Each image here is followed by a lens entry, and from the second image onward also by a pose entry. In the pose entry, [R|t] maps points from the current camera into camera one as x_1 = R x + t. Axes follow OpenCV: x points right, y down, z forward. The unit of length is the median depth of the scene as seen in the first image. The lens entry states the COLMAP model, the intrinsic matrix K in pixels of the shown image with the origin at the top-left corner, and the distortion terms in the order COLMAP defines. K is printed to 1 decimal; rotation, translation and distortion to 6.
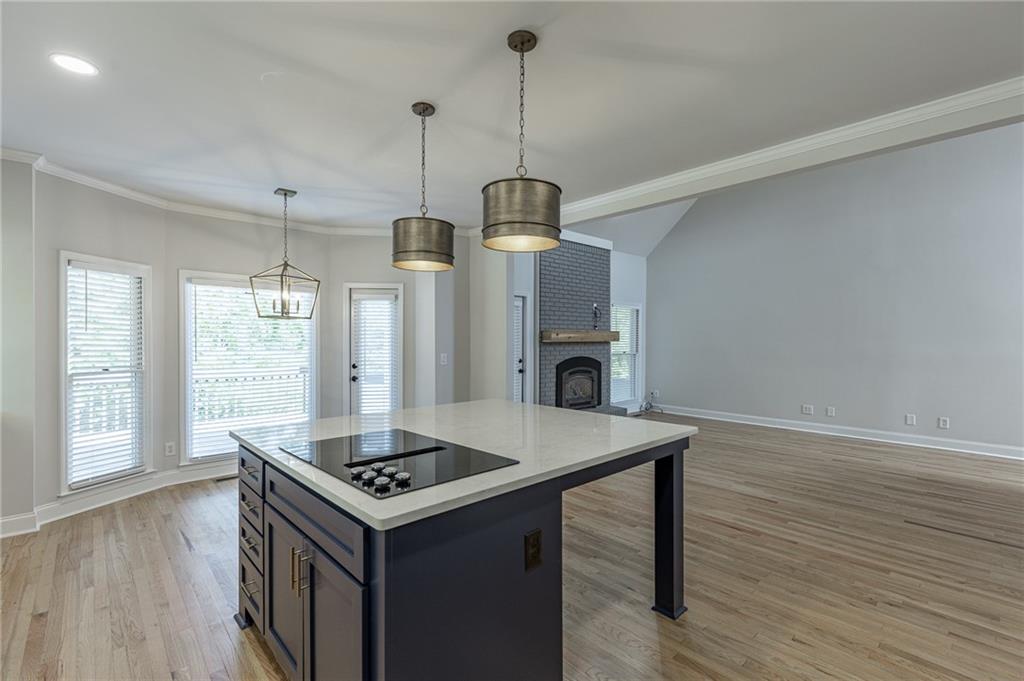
lens RADIAL K [[456.3, 0, 521.6], [0, 456.3, 340.8], [0, 0, 1]] dist [0.009472, -0.002172]
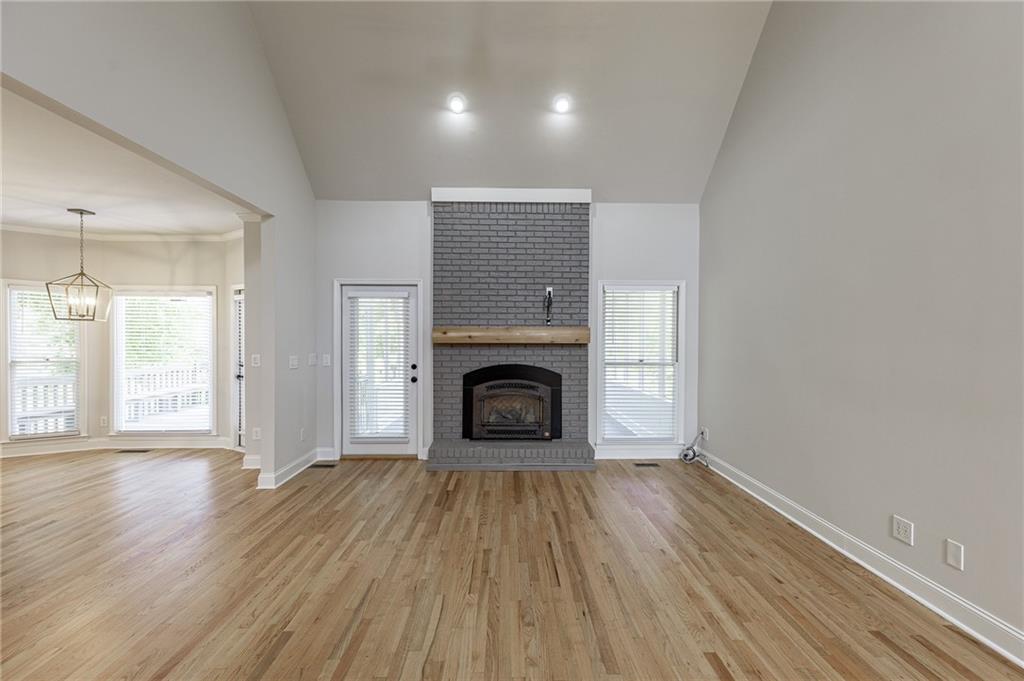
lens RADIAL K [[456.3, 0, 518.0], [0, 456.3, 342.2], [0, 0, 1]] dist [0.009472, -0.002172]
pose [[0.744988, 0.005377, -0.667057, 0.648645], [-0.005858, 0.999982, 0.001519, -0.000710], [0.667053, 0.002776, 0.745005, 0.522745]]
